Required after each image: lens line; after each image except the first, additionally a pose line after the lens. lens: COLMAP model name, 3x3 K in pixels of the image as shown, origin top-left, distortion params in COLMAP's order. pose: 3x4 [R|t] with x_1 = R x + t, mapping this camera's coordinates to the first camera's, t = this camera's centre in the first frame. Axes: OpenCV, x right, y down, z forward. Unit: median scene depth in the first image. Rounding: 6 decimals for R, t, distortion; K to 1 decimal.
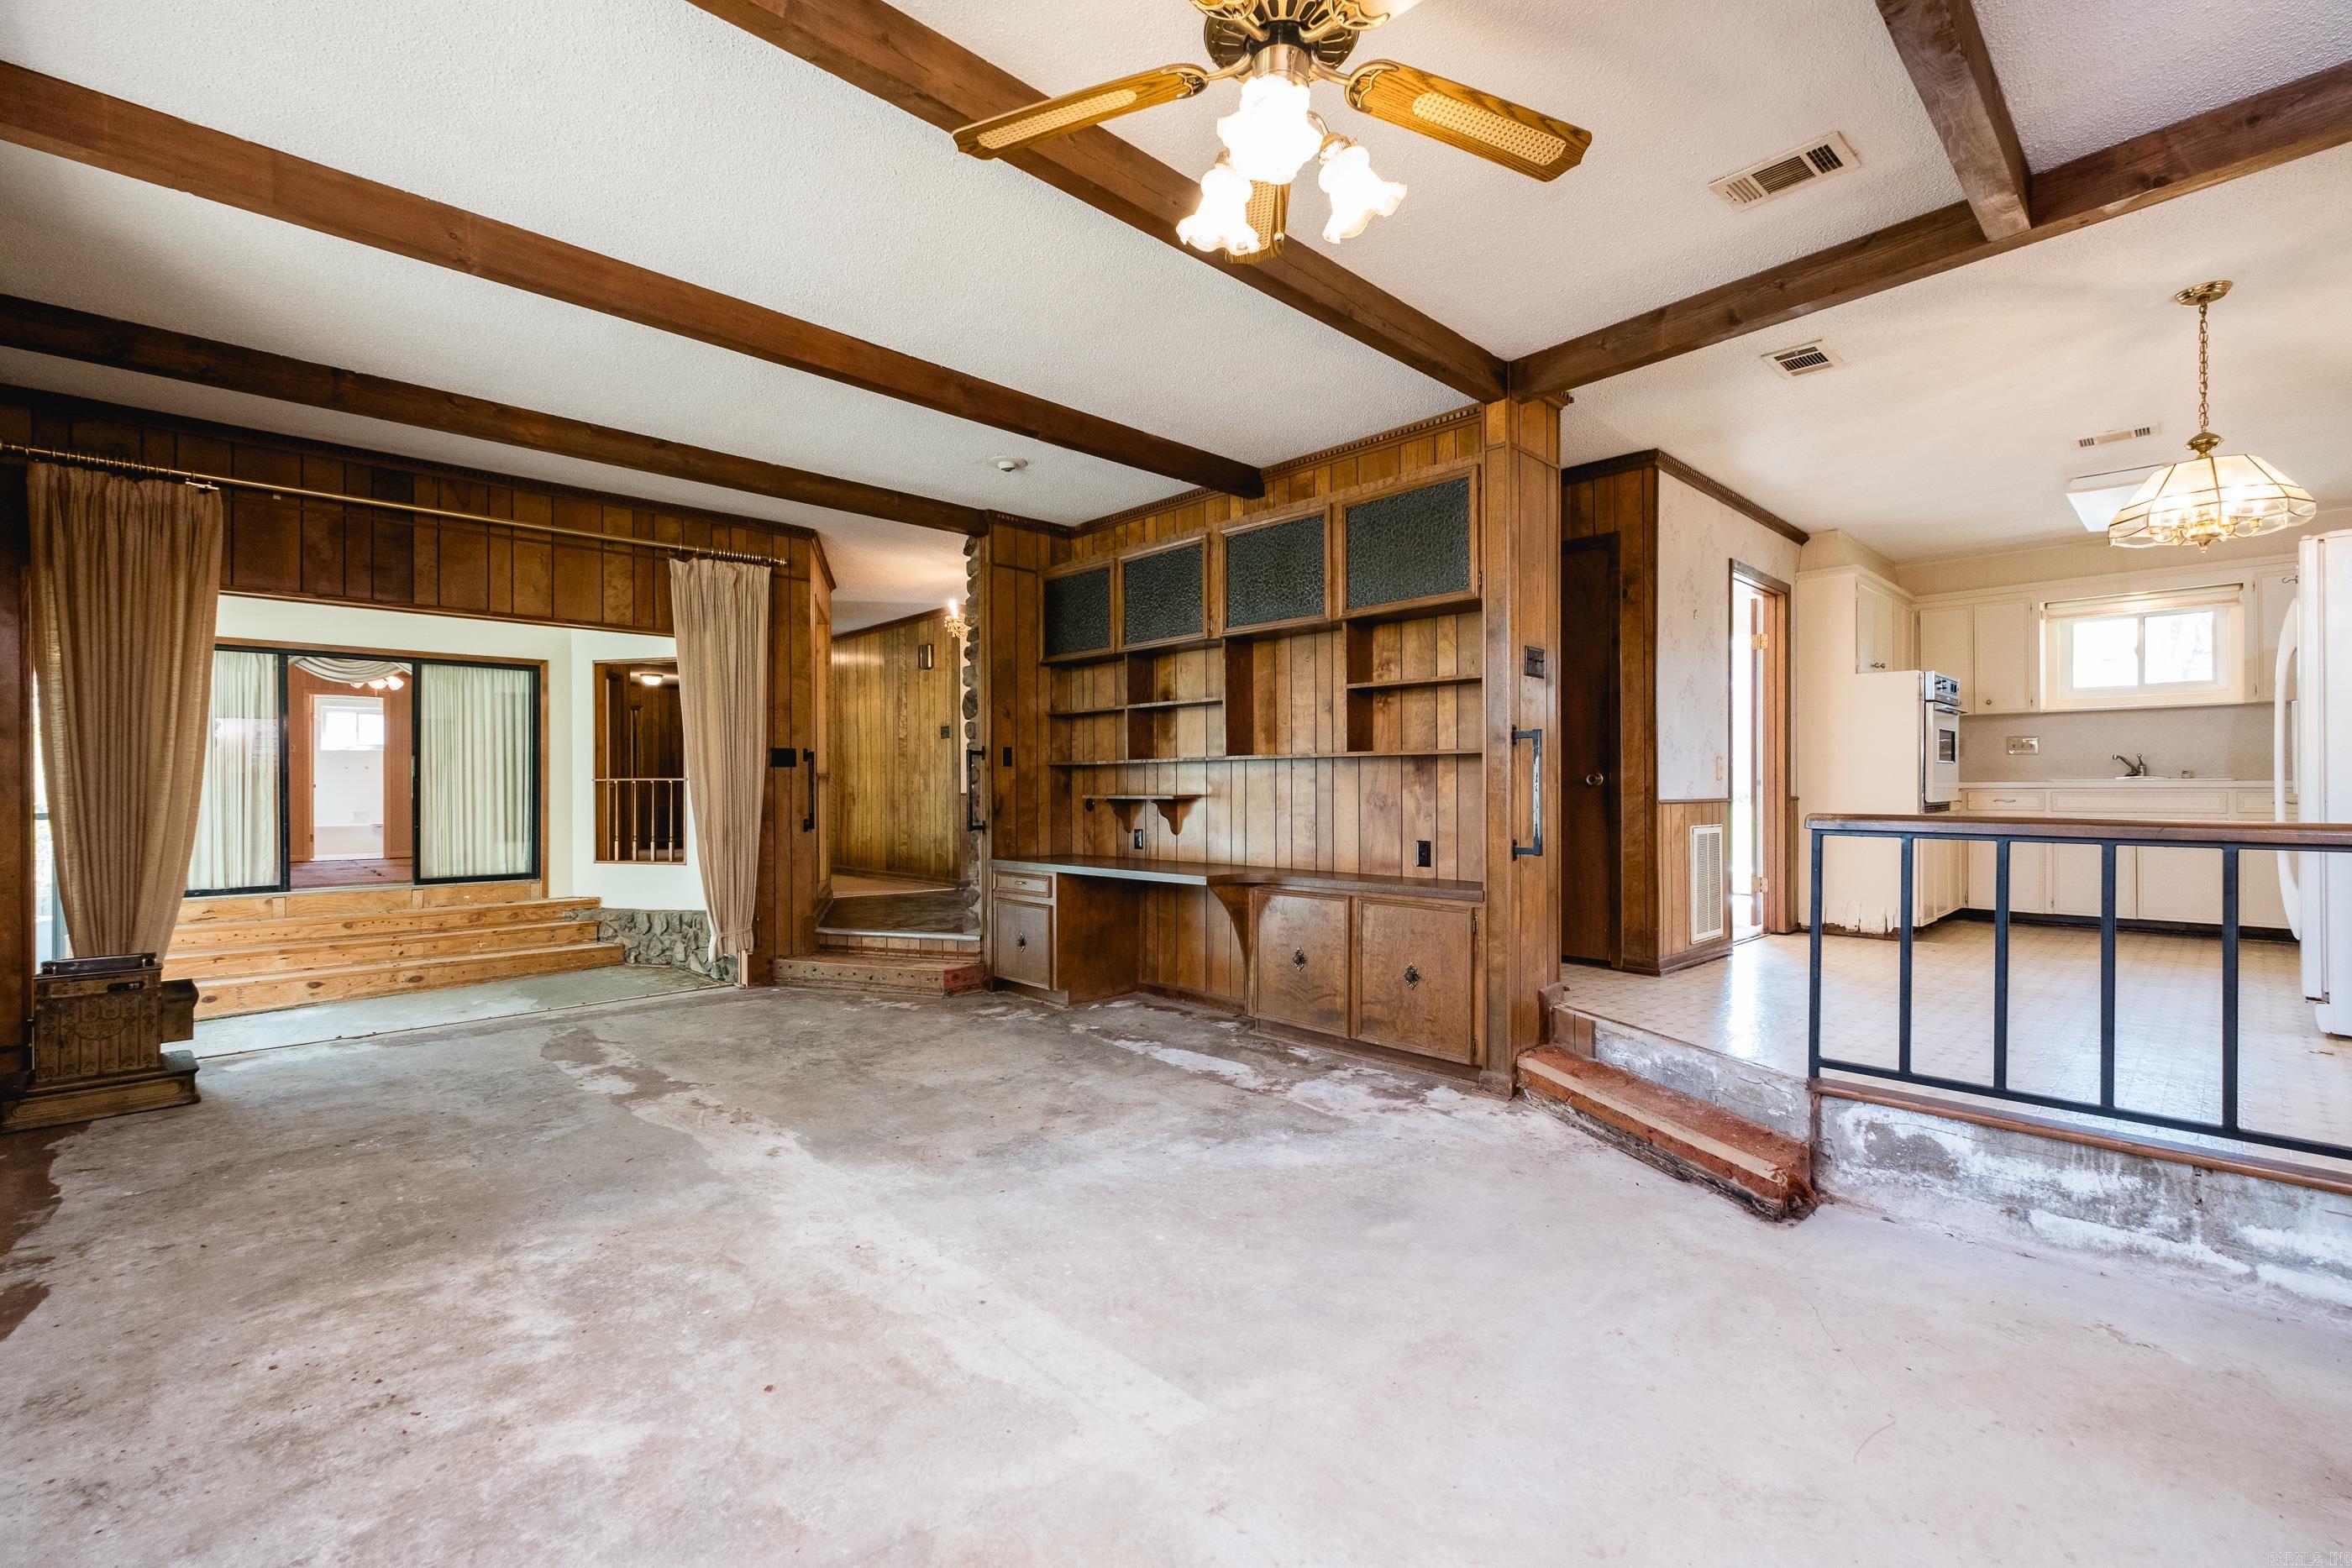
lens RADIAL K [[1039.5, 0, 1180.3], [0, 1039.5, 783.7], [0, 0, 1]] dist [0.004966, -0.004489]
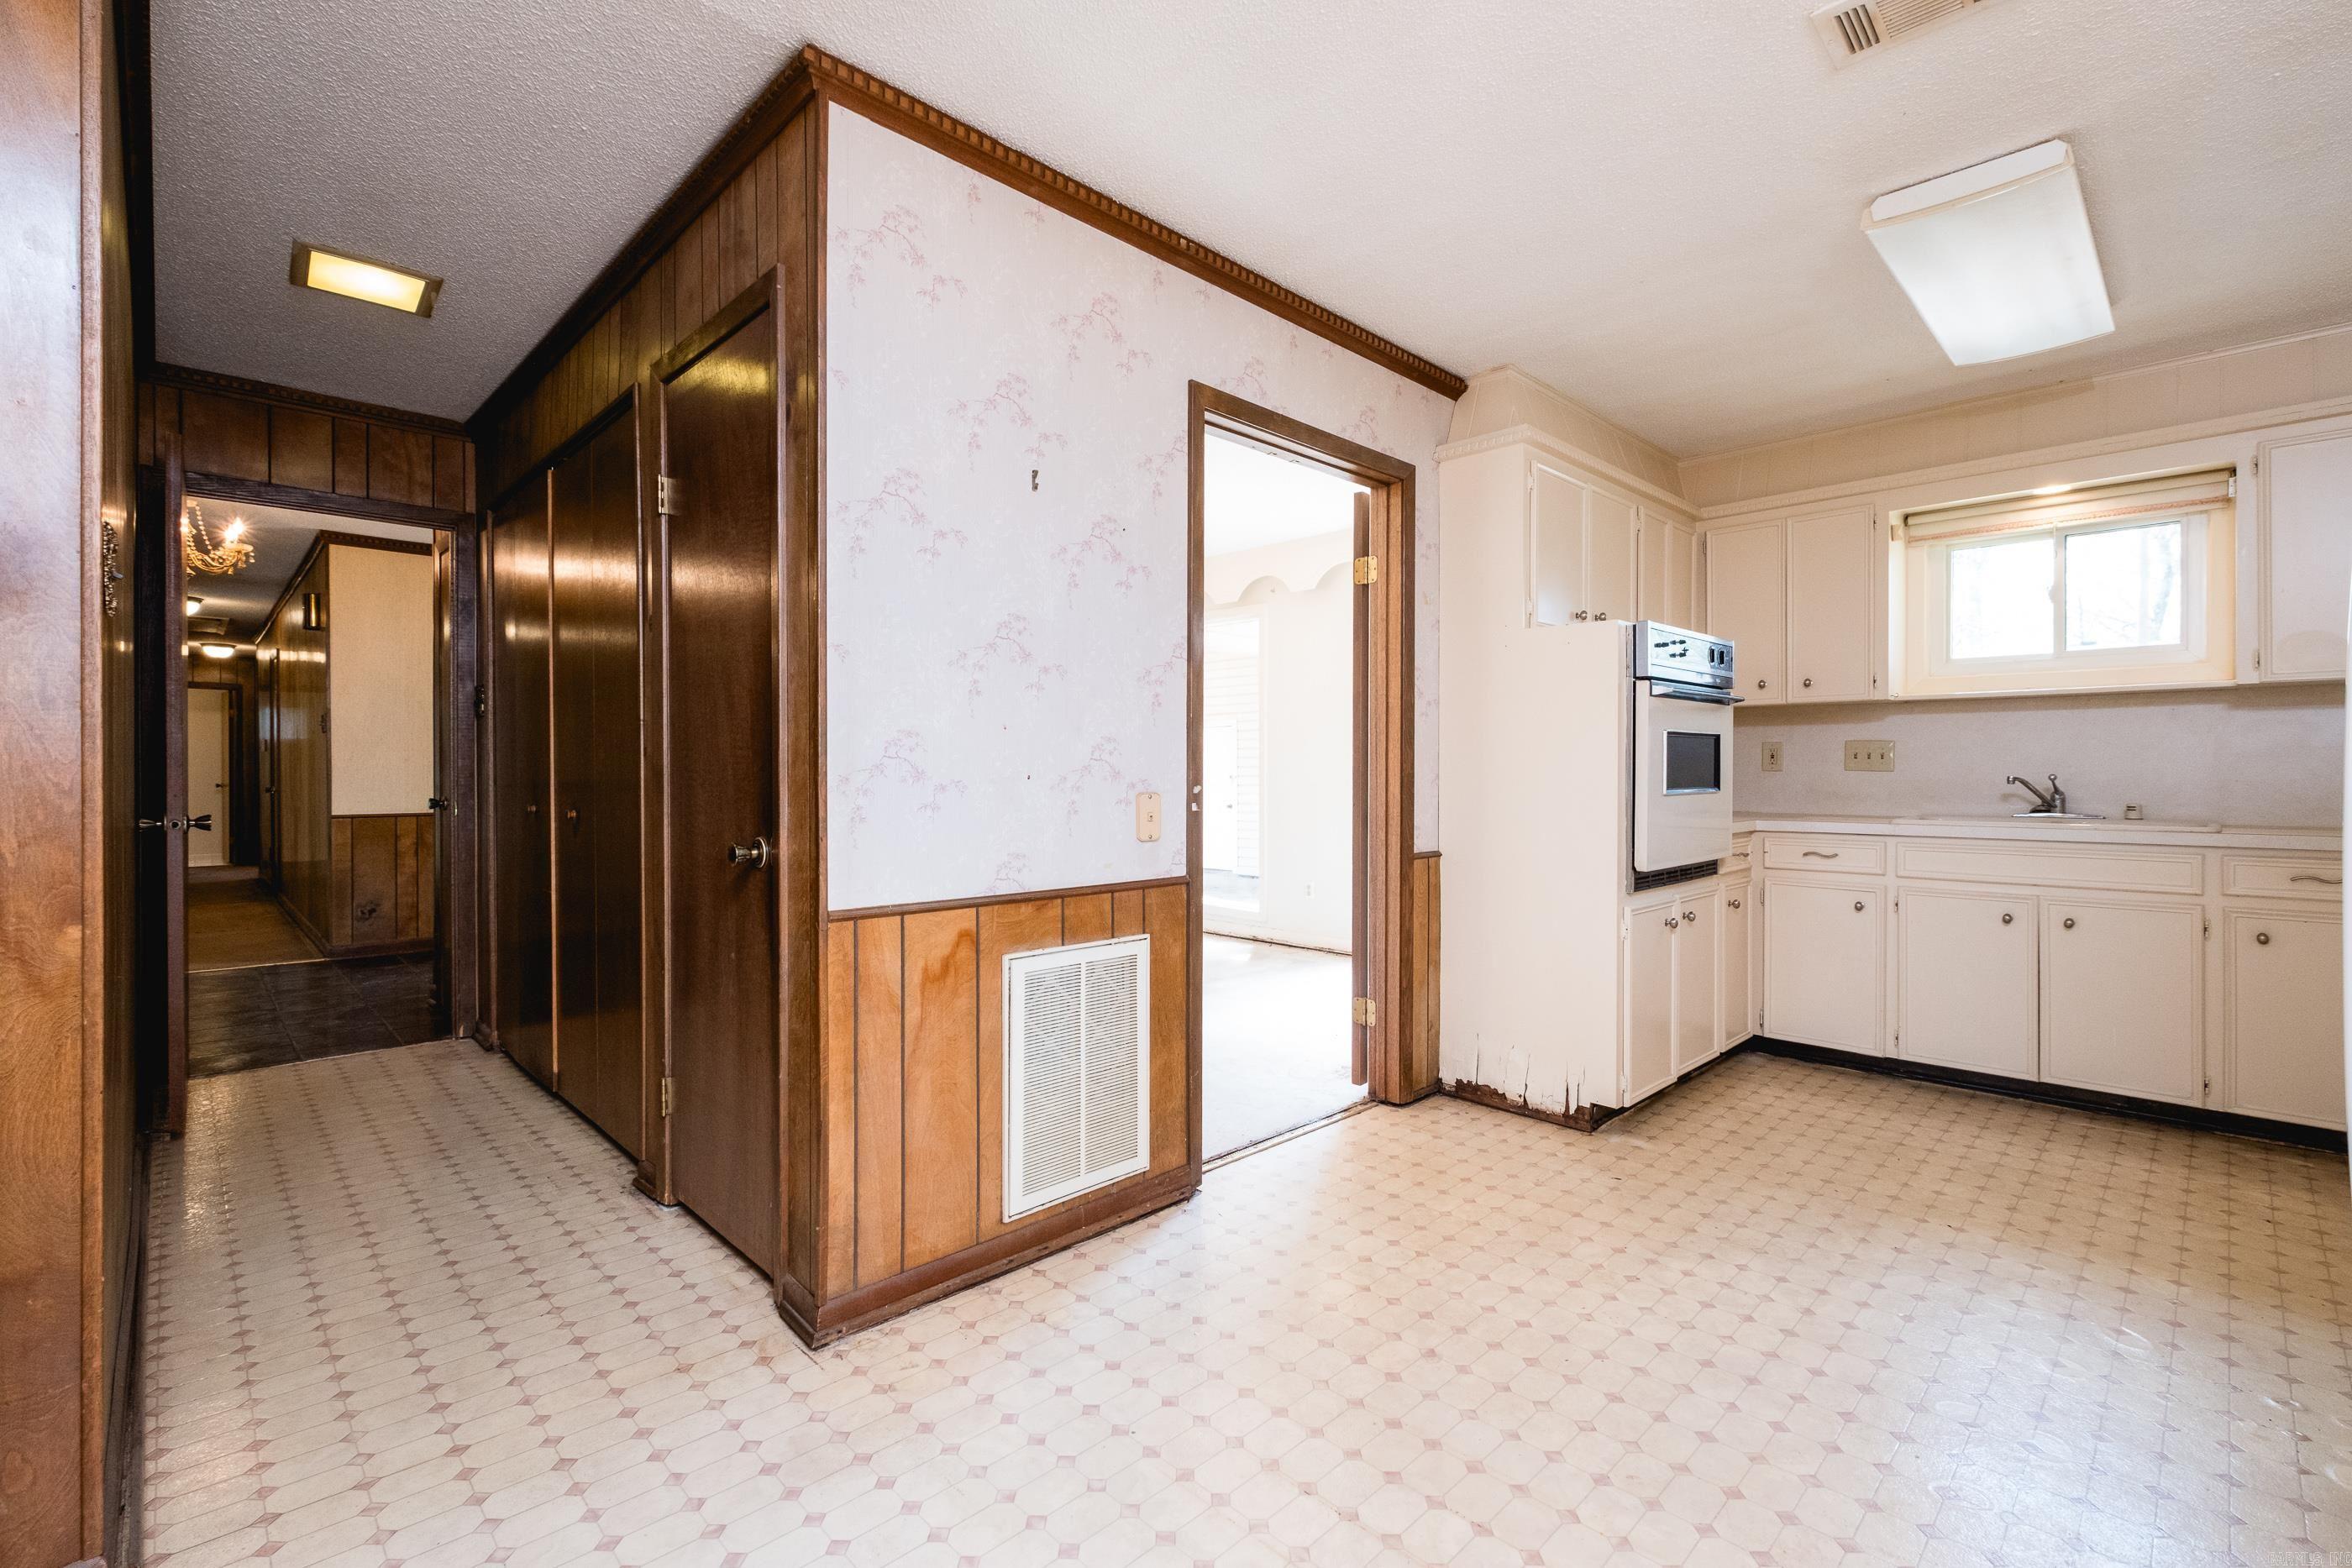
lens RADIAL K [[1039.5, 0, 1200.2], [0, 1039.5, 777.5], [0, 0, 1]] dist [0.004966, -0.004489]
pose [[0.999933, 0.001656, 0.011437, 0.453425], [-0.001776, 0.999943, 0.010531, -0.032301], [-0.011419, -0.010550, 0.999879, 0.441025]]
